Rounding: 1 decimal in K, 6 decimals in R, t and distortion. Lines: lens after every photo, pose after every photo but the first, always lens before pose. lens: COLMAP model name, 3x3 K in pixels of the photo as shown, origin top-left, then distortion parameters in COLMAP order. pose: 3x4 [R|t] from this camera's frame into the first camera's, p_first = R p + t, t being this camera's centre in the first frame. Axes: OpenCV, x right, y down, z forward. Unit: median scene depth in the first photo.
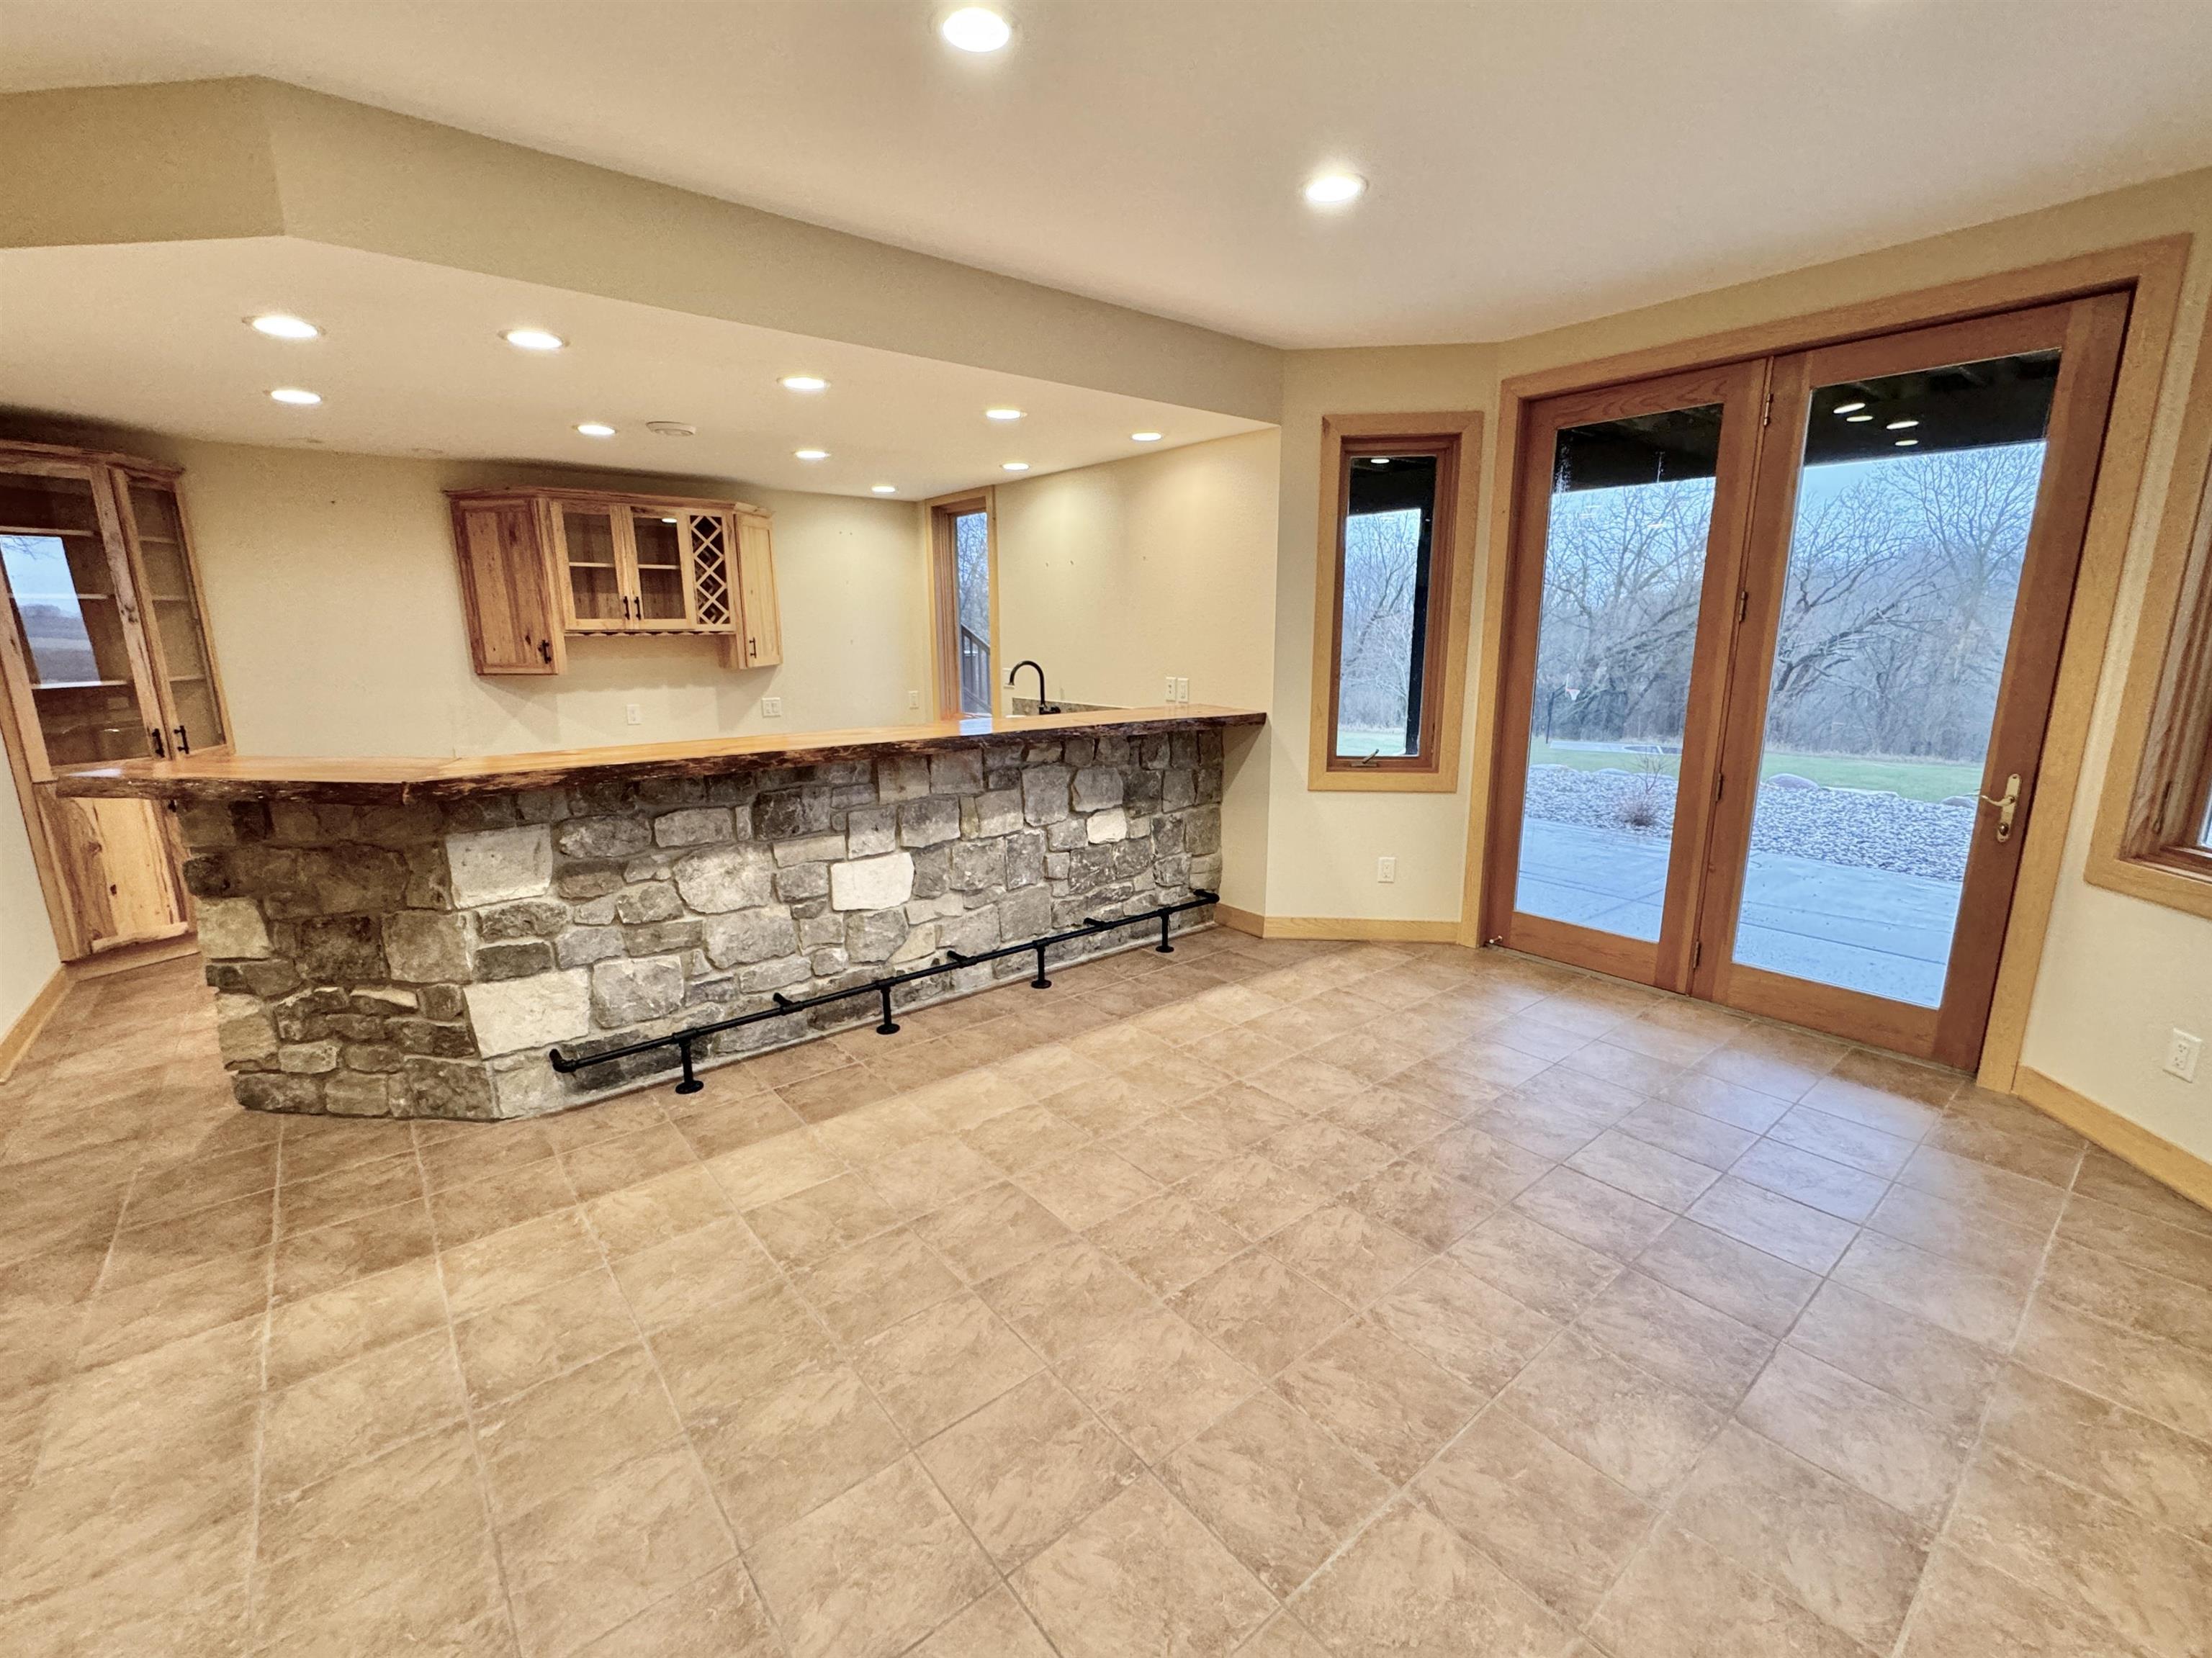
lens RADIAL K [[945.7, 0, 1106.8], [0, 945.7, 829.6], [0, 0, 1]] dist [-0.000227, -0.000078]
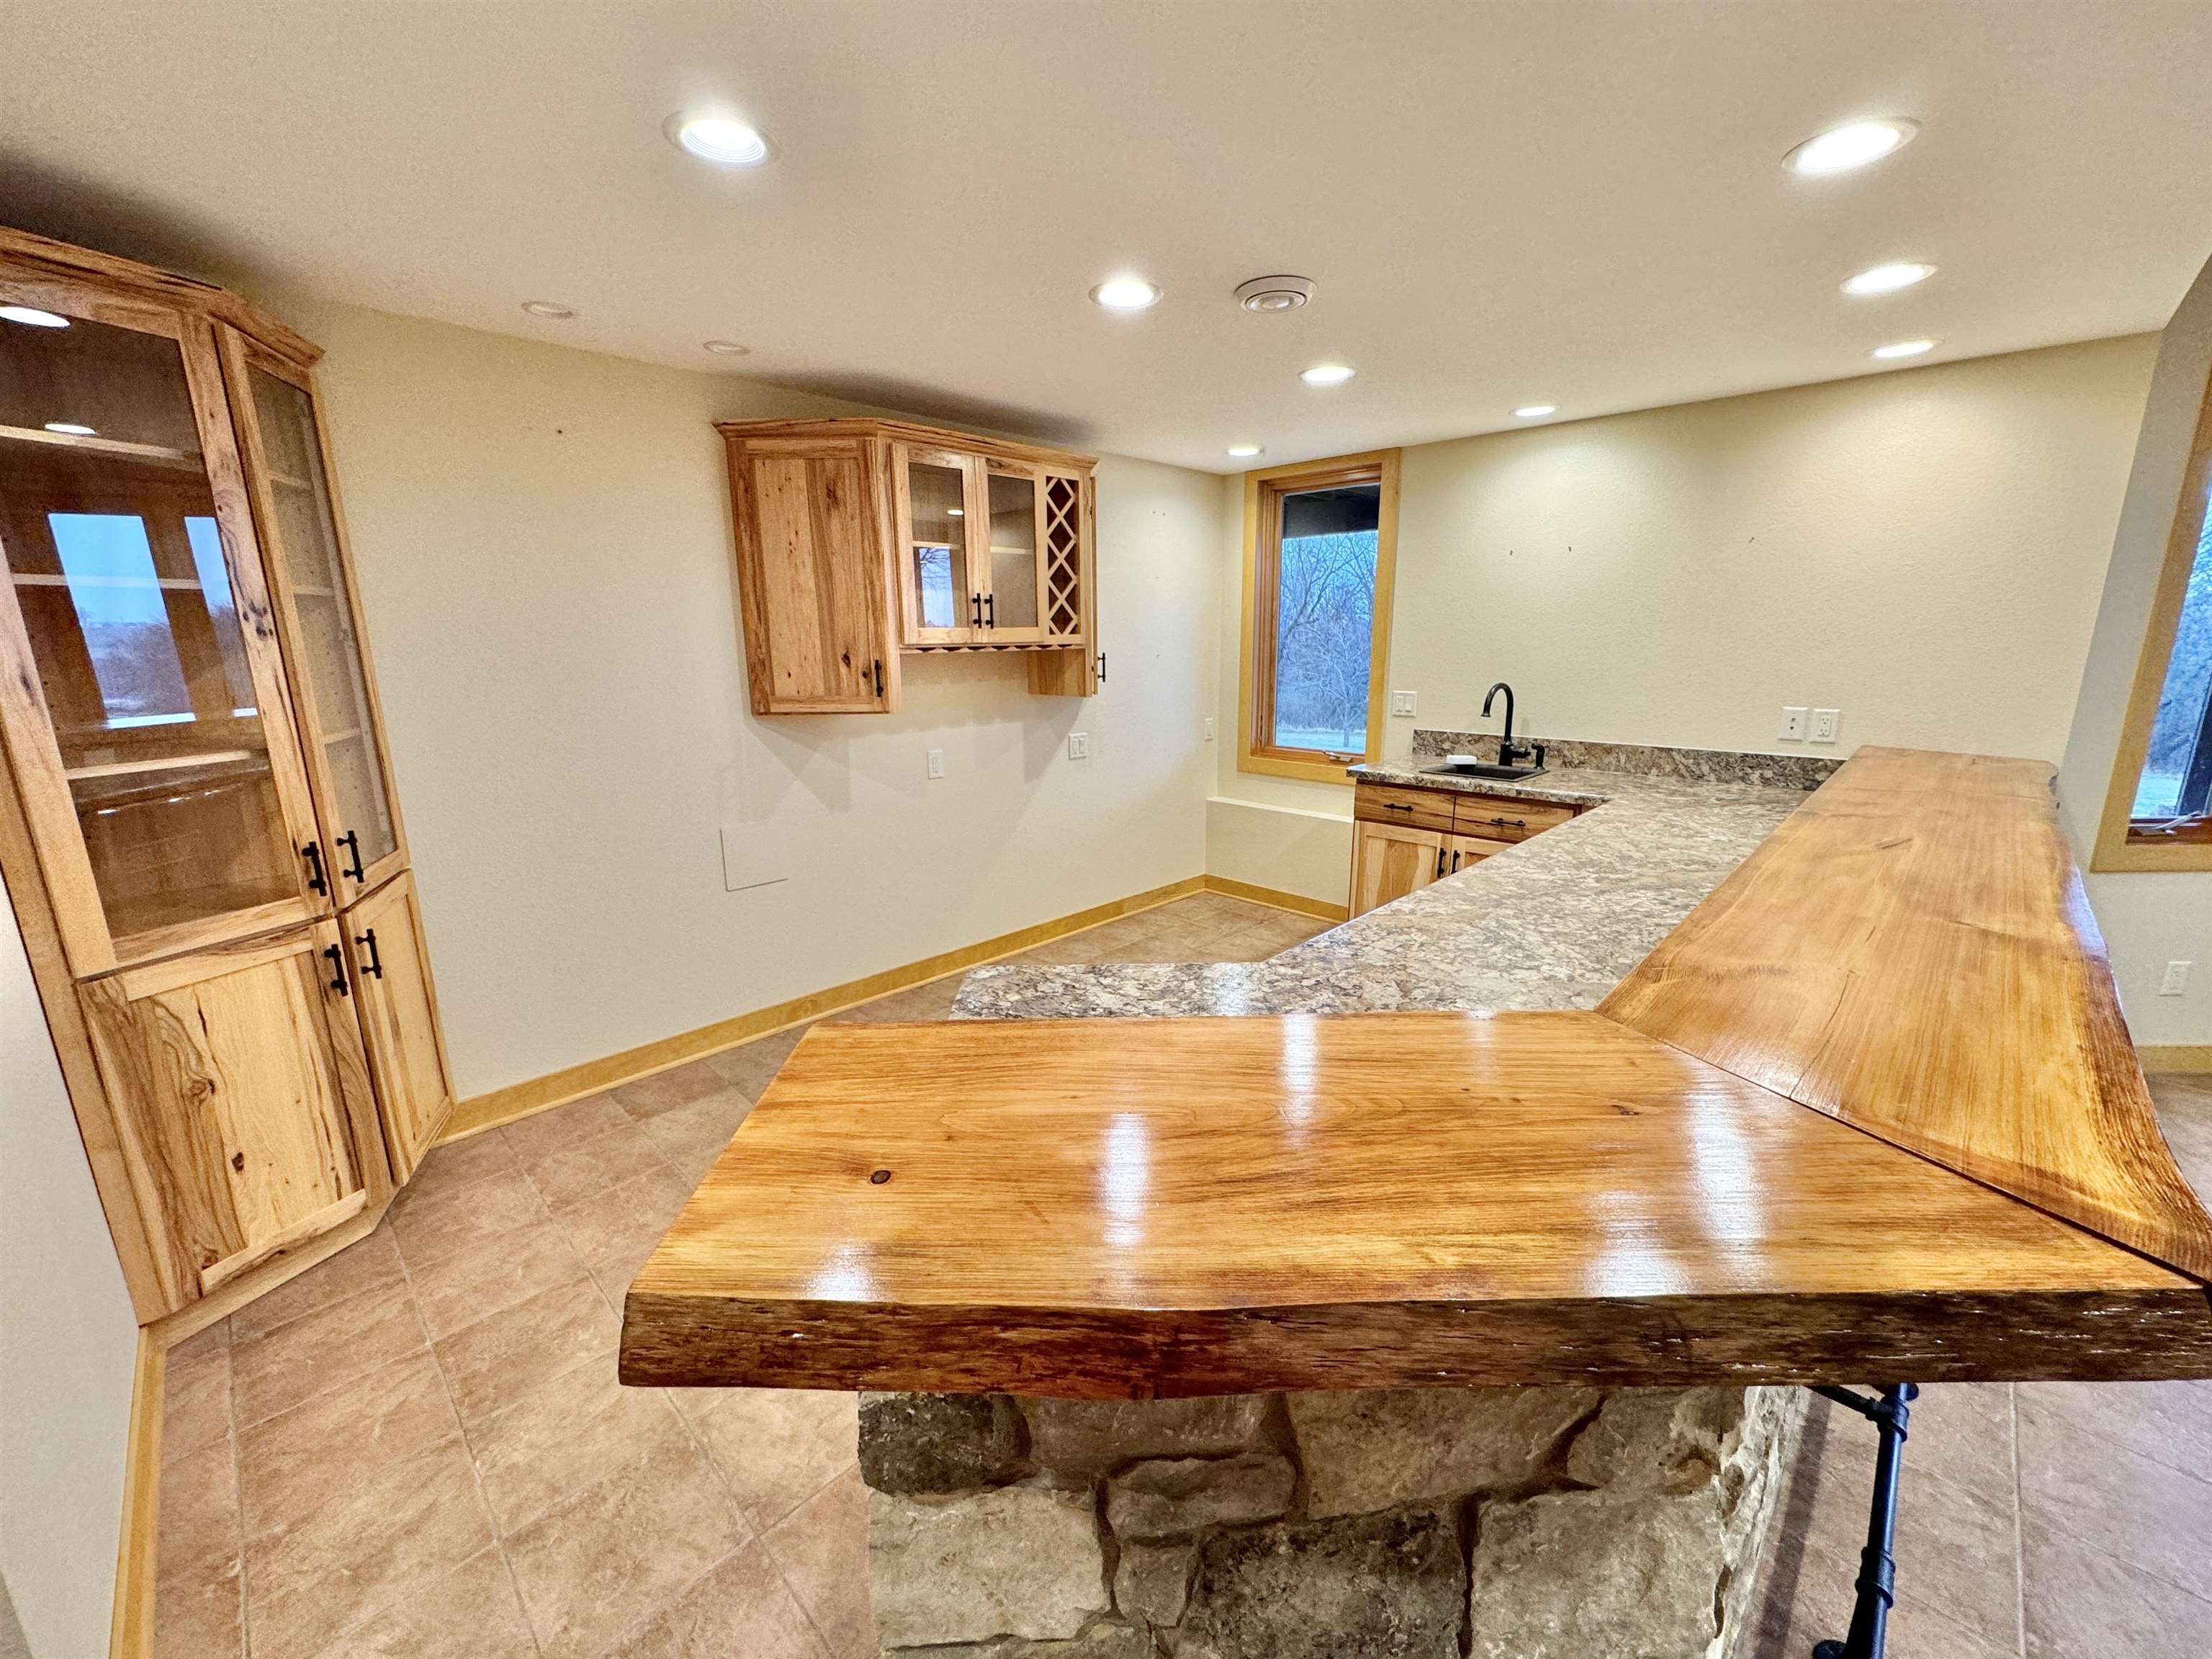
lens RADIAL K [[879.0, 0, 1112.3], [0, 879.0, 830.6], [0, 0, 1]] dist [-0.001991, 0.000834]
pose [[0.993756, -0.028355, 0.107915, -0.583778], [0.027479, 0.999576, 0.009588, -0.098967], [-0.108141, -0.006563, 0.994114, 0.445605]]
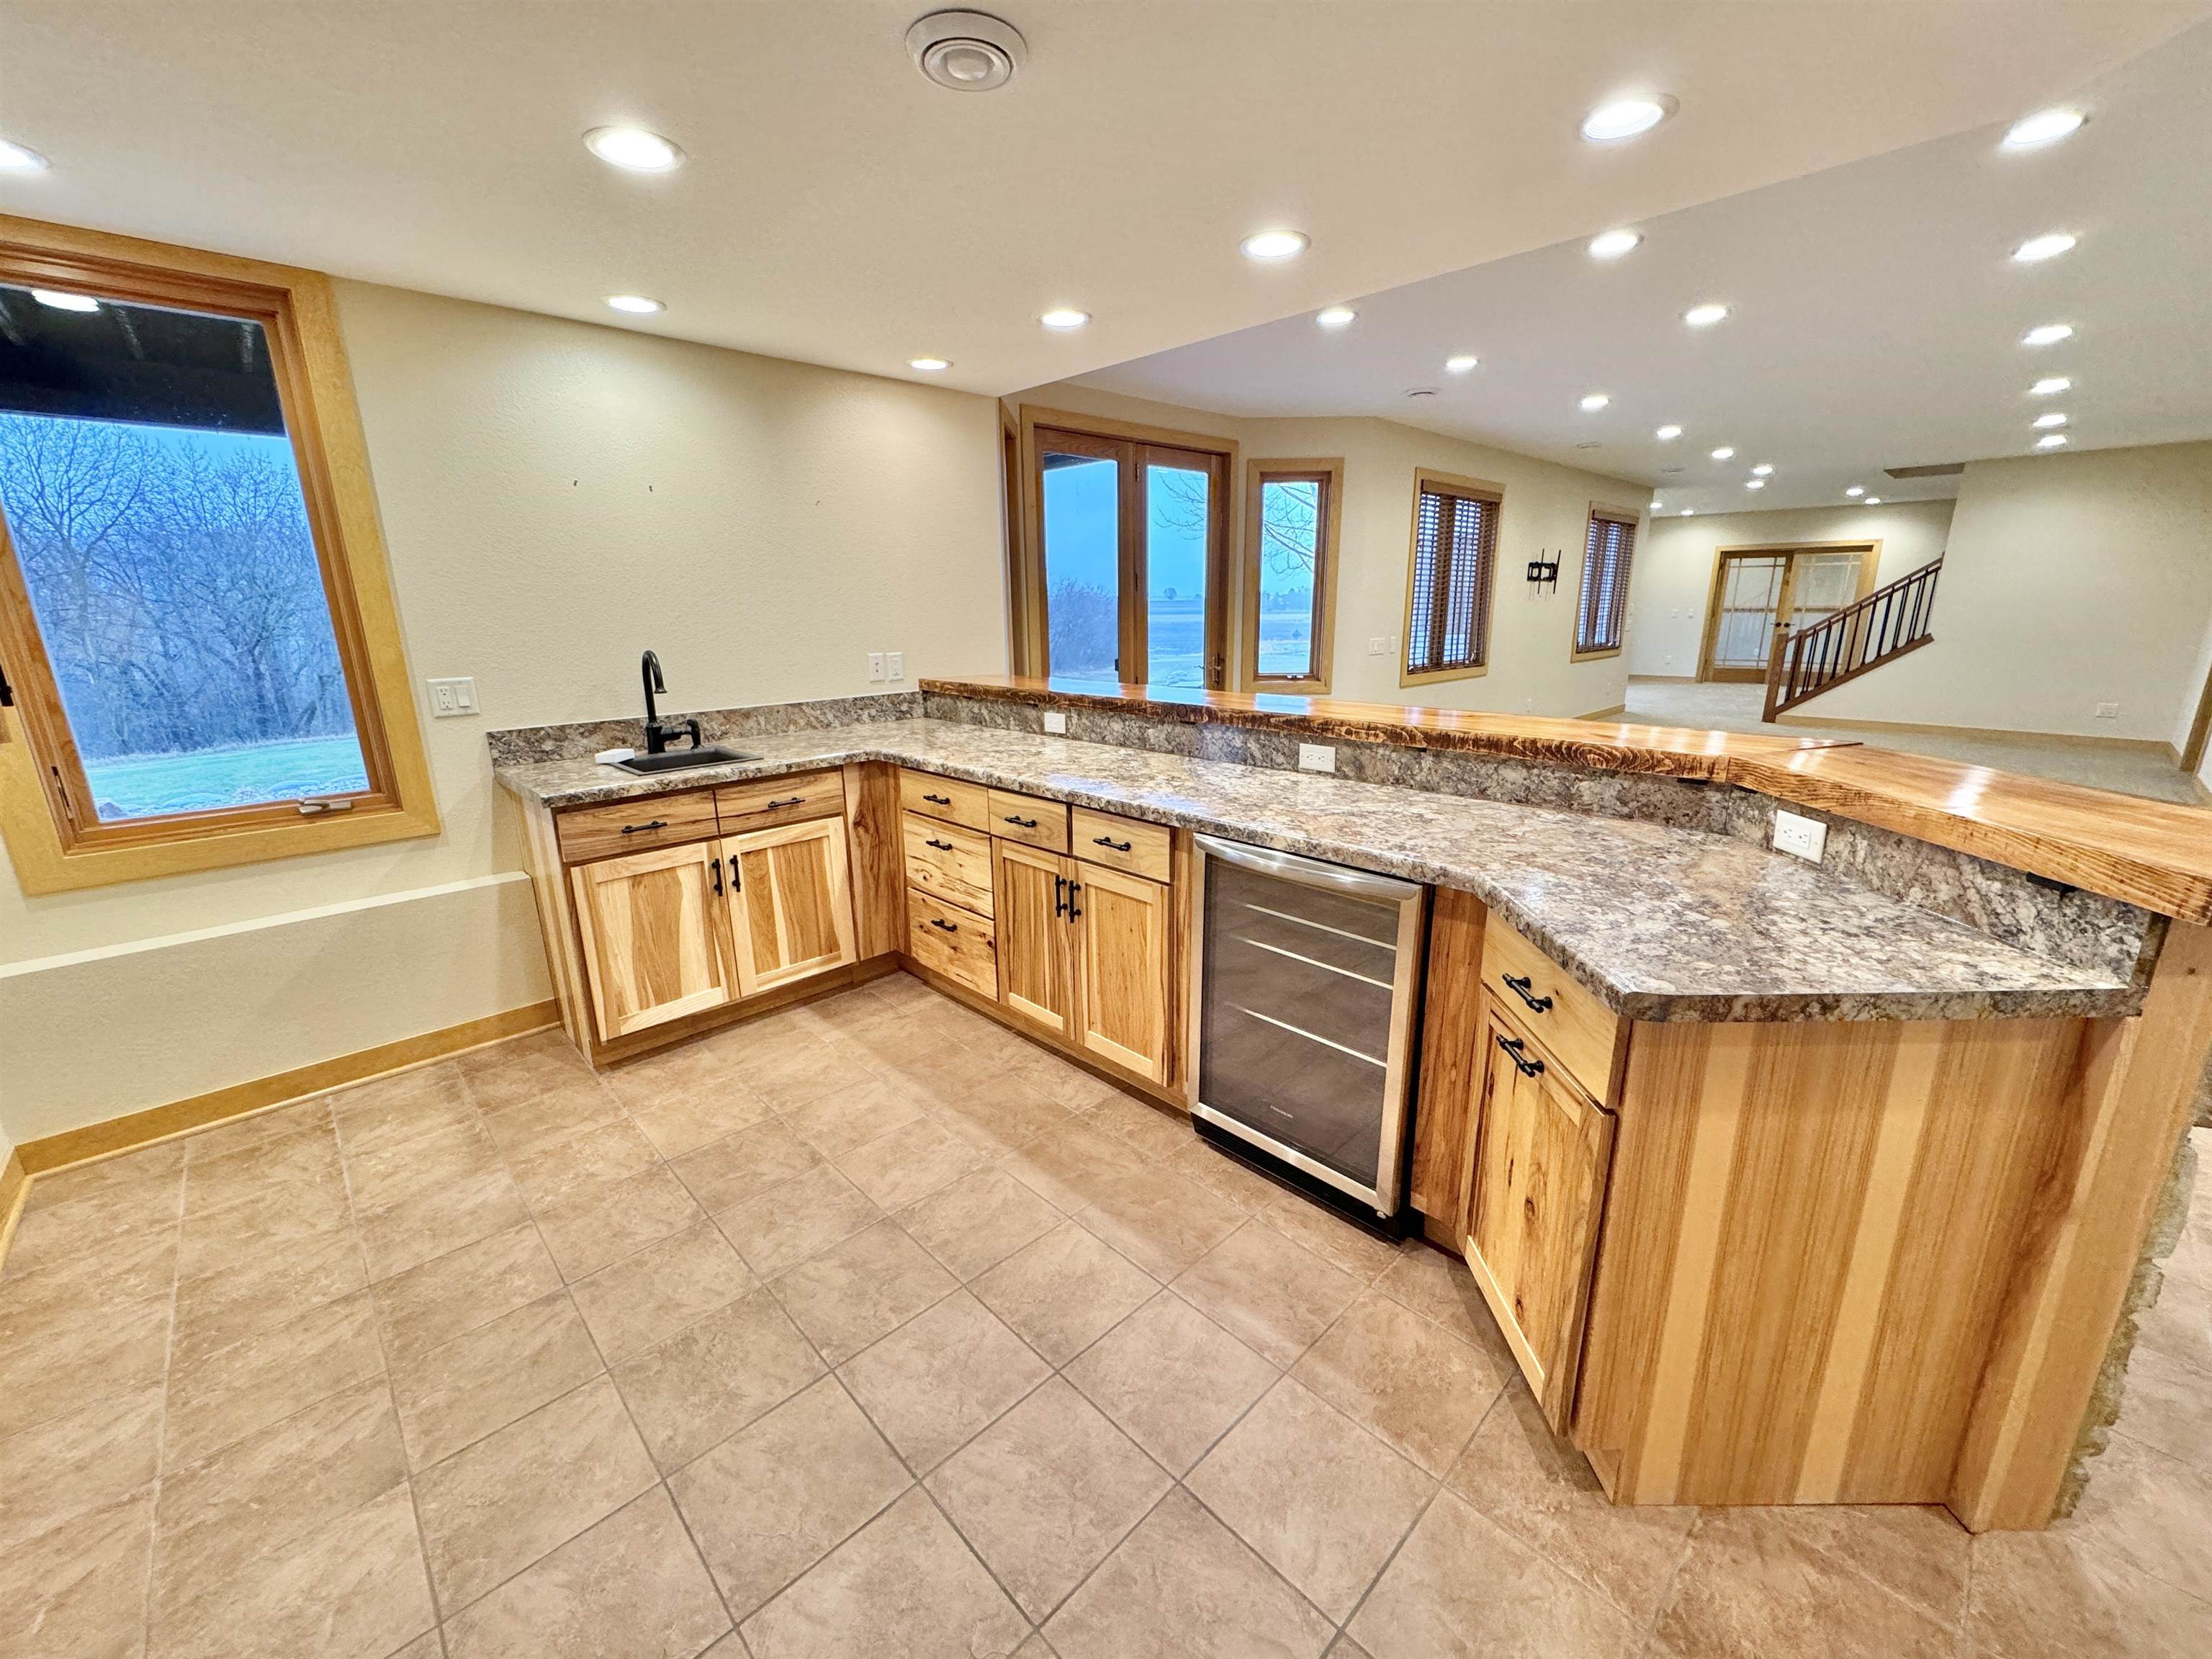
lens RADIAL K [[879.0, 0, 1109.0], [0, 879.0, 825.4], [0, 0, 1]] dist [-0.001991, 0.000834]
pose [[-0.076437, -0.244099, 0.966733, -0.845609], [0.223907, 0.940604, 0.255205, -0.195369], [-0.971609, 0.235965, -0.017242, 0.982319]]
